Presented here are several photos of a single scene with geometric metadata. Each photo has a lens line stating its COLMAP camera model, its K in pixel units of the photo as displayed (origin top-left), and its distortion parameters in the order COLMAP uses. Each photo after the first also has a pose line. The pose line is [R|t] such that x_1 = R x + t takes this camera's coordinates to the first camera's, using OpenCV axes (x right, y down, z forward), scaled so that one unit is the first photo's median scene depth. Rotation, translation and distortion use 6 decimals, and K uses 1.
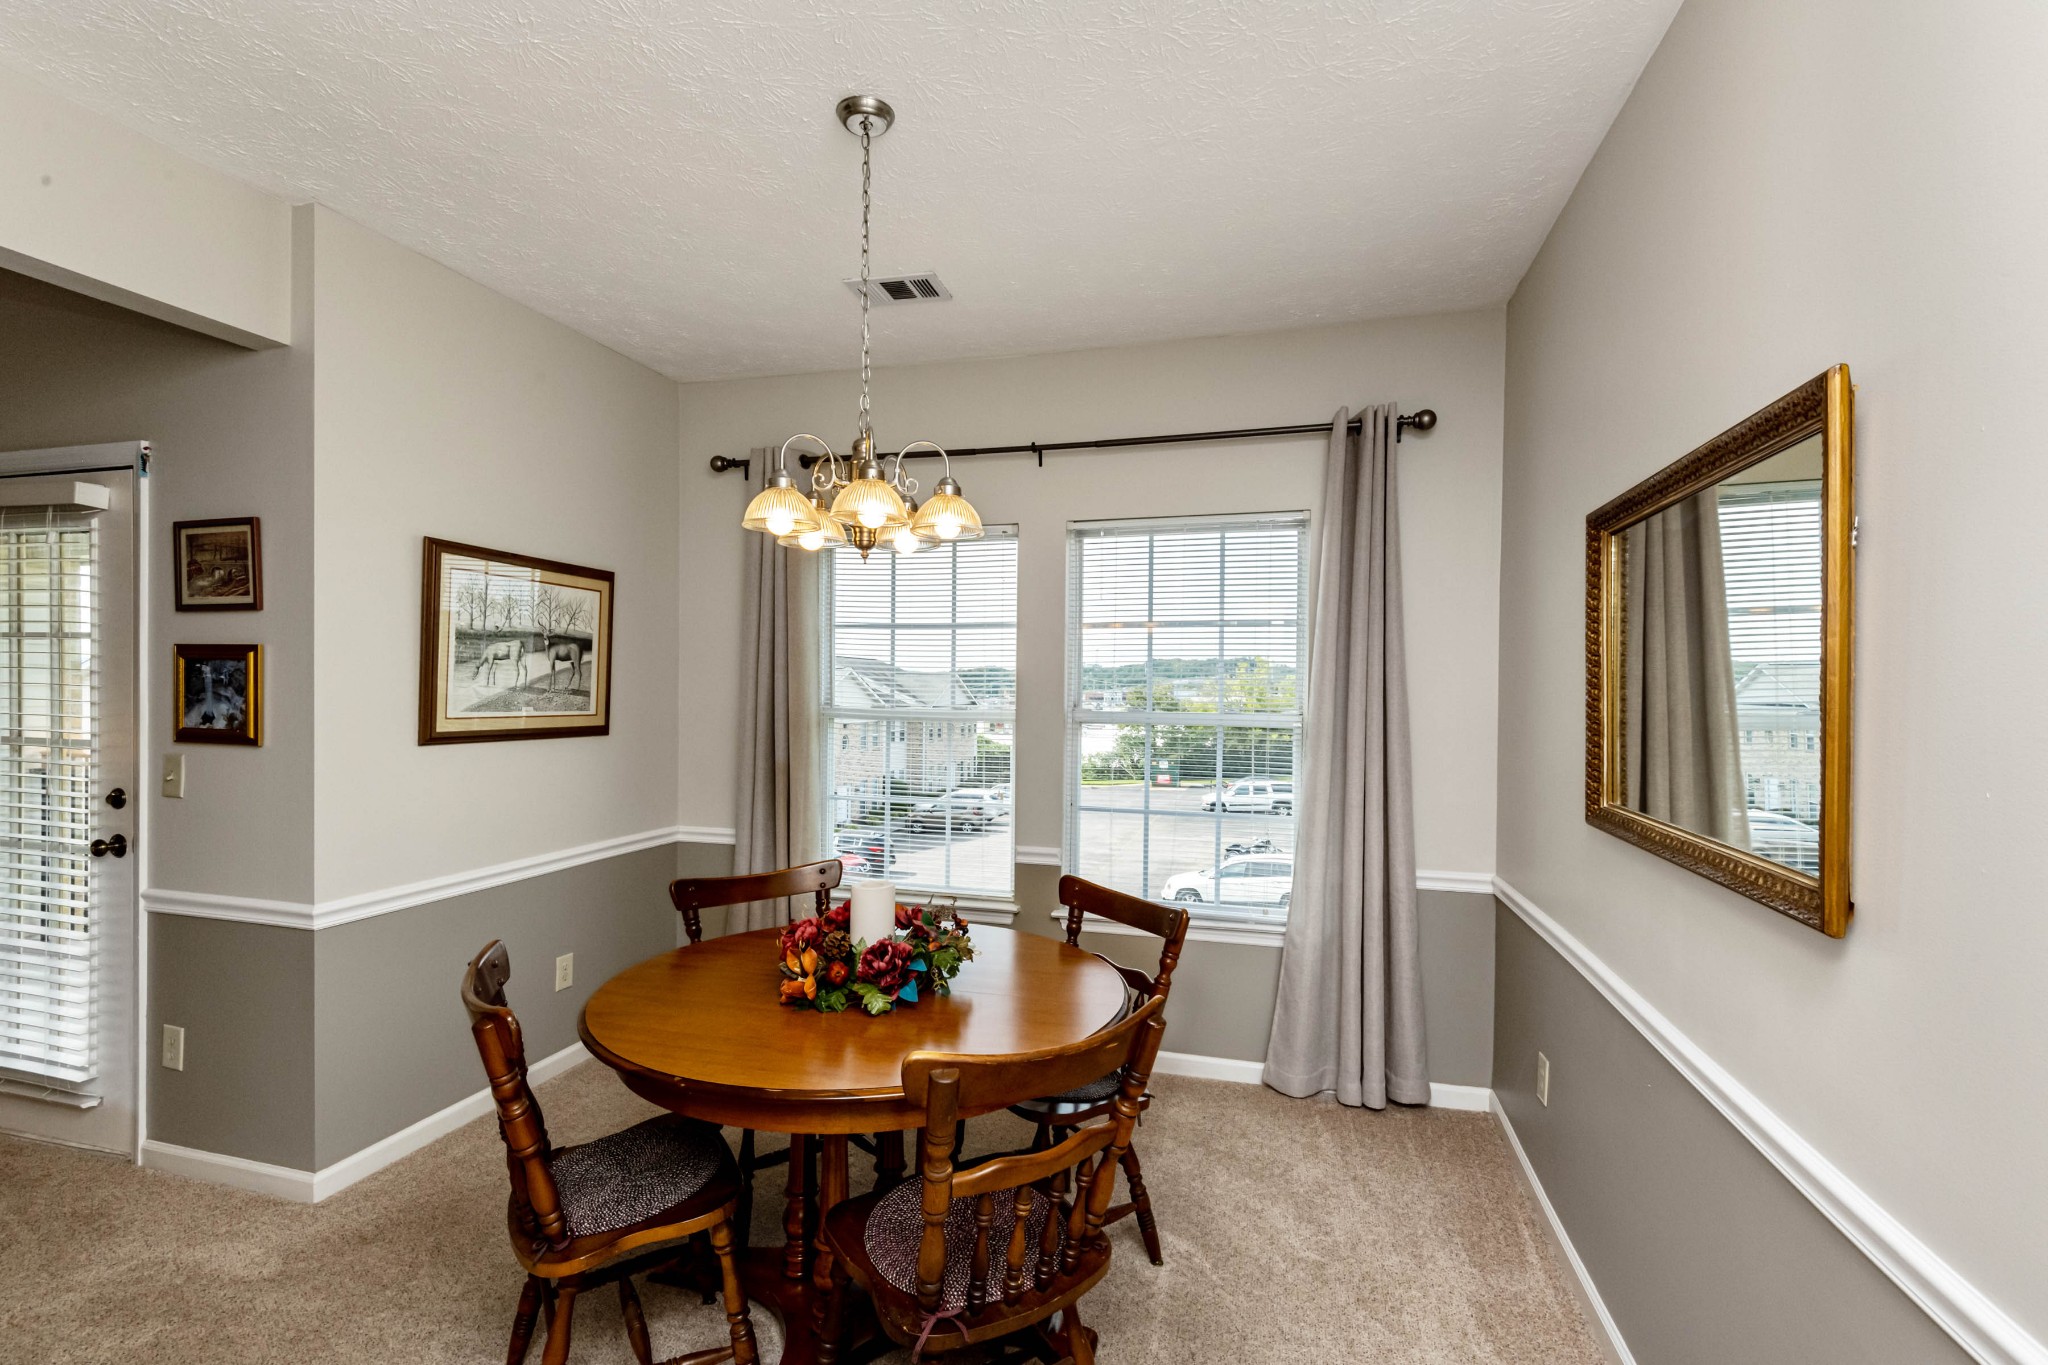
lens RADIAL K [[947.4, 0, 1039.0], [0, 947.4, 701.6], [0, 0, 1]] dist [0.011470, -0.006472]
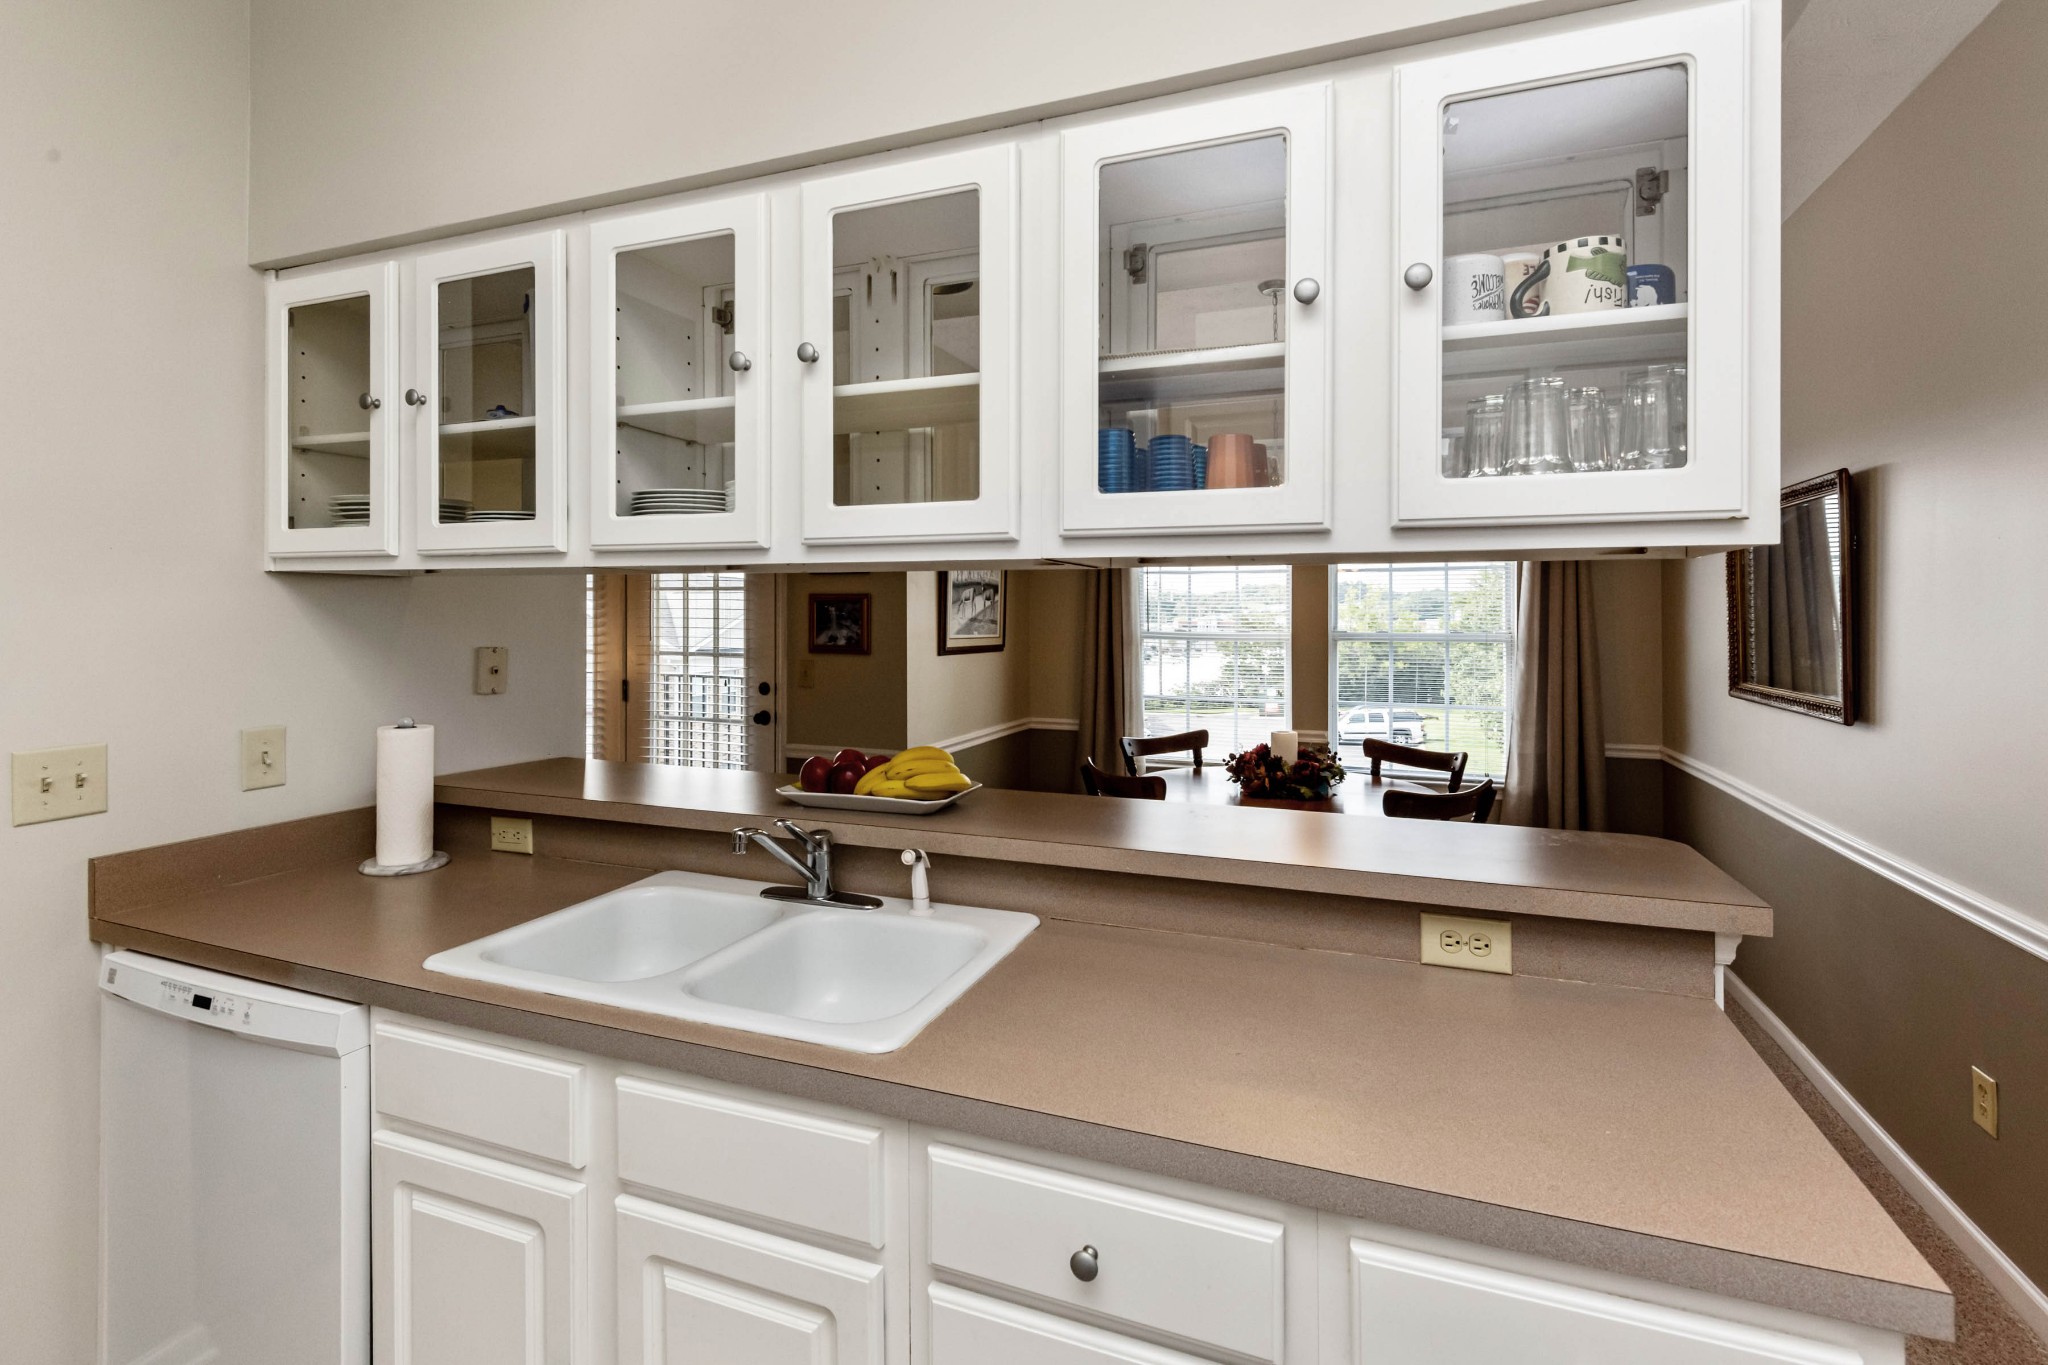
lens RADIAL K [[947.4, 0, 1028.6], [0, 947.4, 620.0], [0, 0, 1]] dist [0.011470, -0.006472]
pose [[0.993673, -0.006706, -0.112113, -0.296429], [0.005461, 0.999920, -0.011413, 0.004794], [0.112181, 0.010729, 0.993630, -0.505345]]
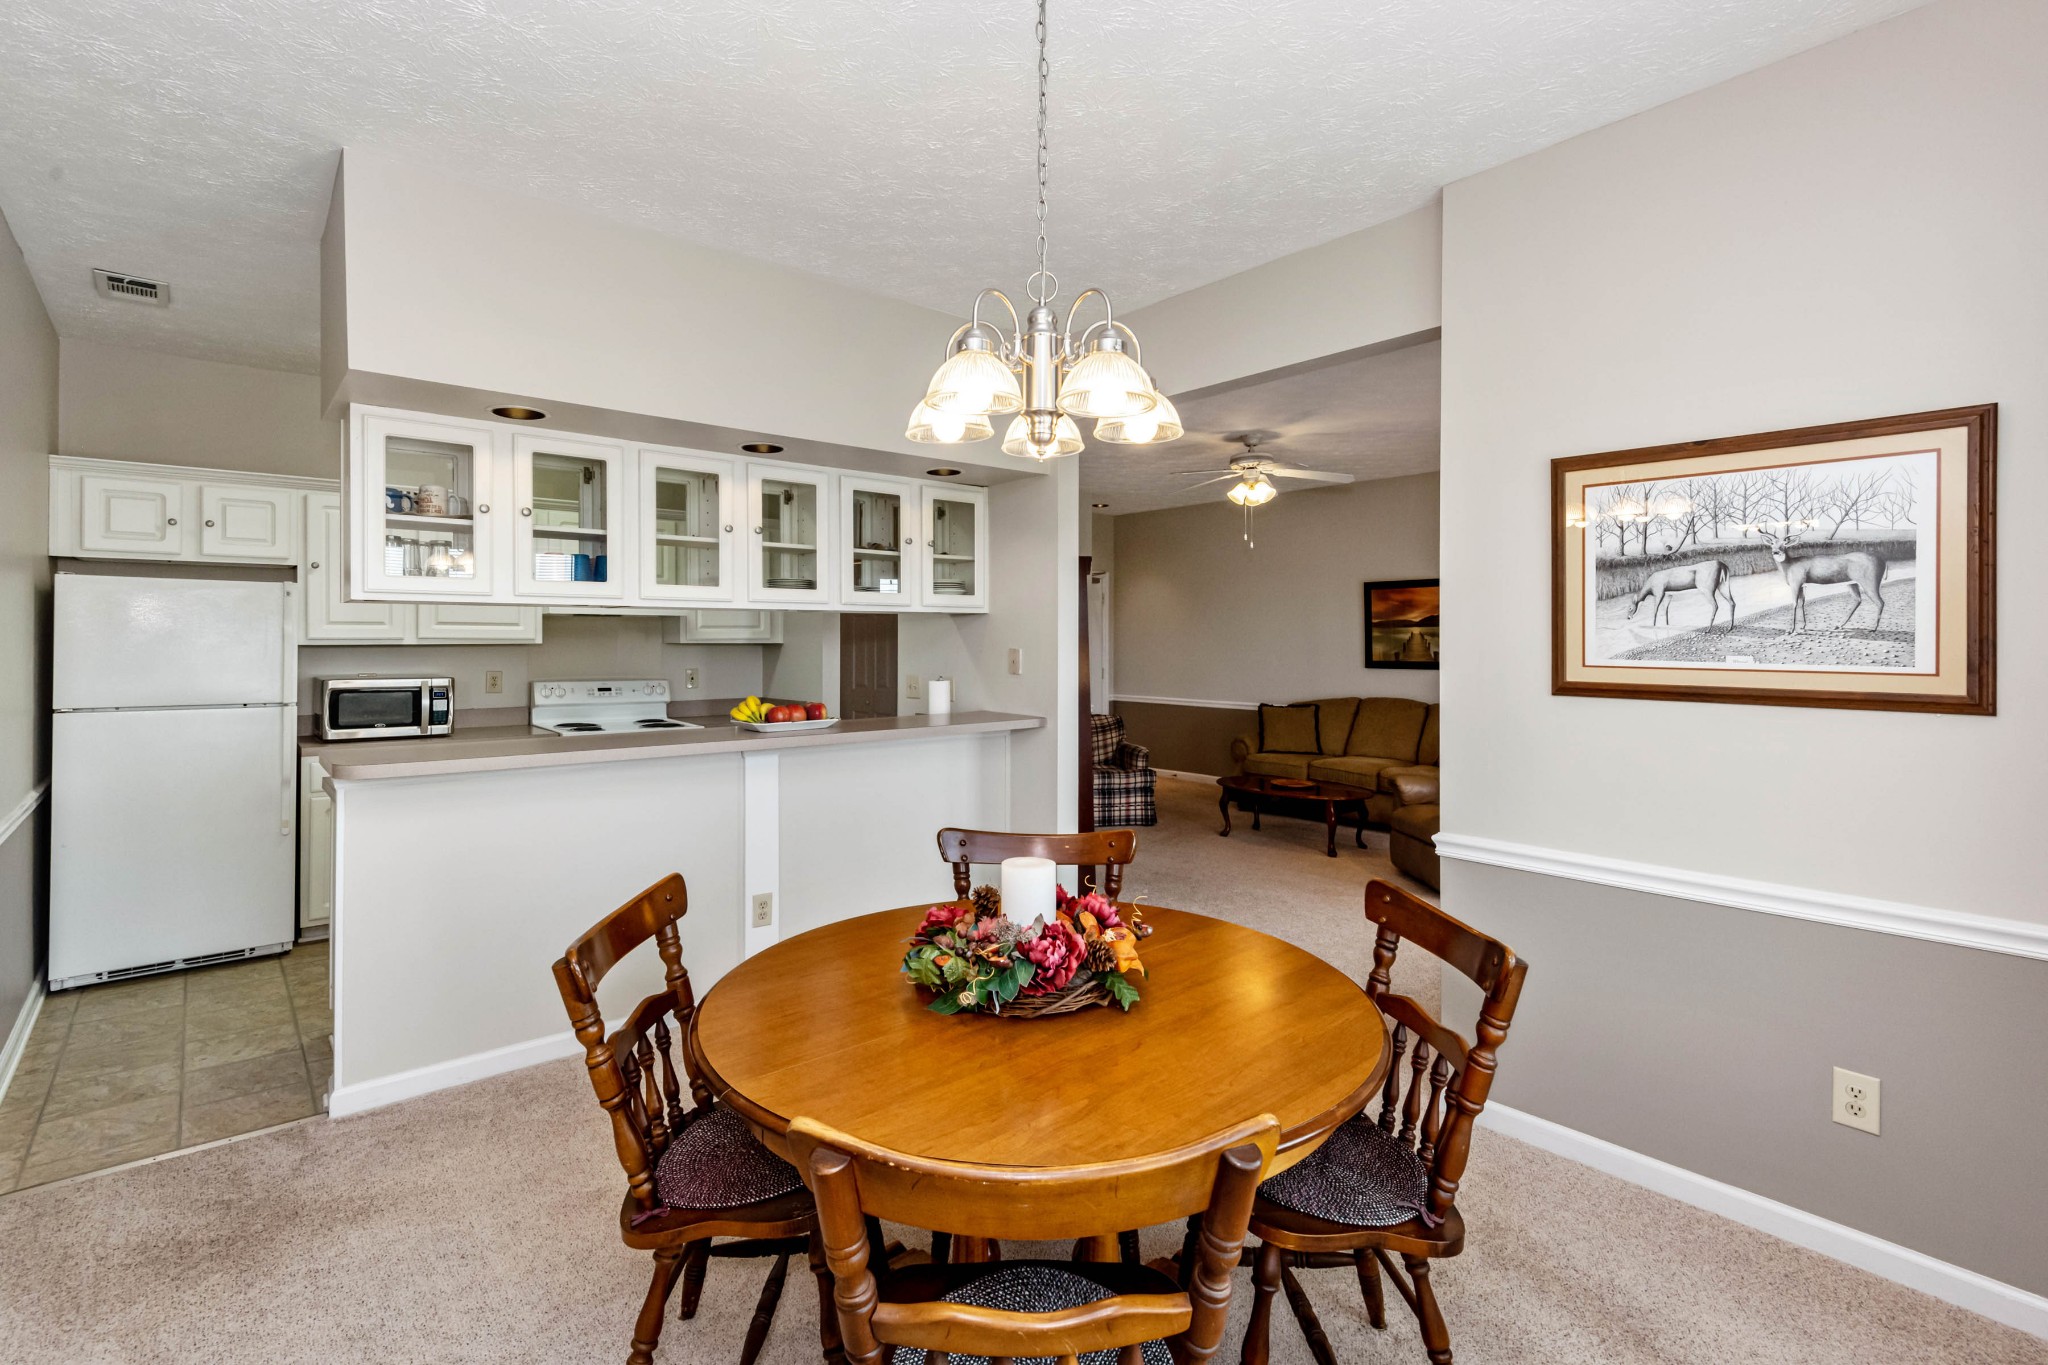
lens RADIAL K [[947.4, 0, 1023.9], [0, 947.4, 642.2], [0, 0, 1]] dist [0.011470, -0.006472]
pose [[-0.567748, -0.011379, -0.823124, 0.329985], [-0.019621, 0.999807, -0.000287, 0.006147], [0.822969, 0.015988, -0.567862, 1.001673]]
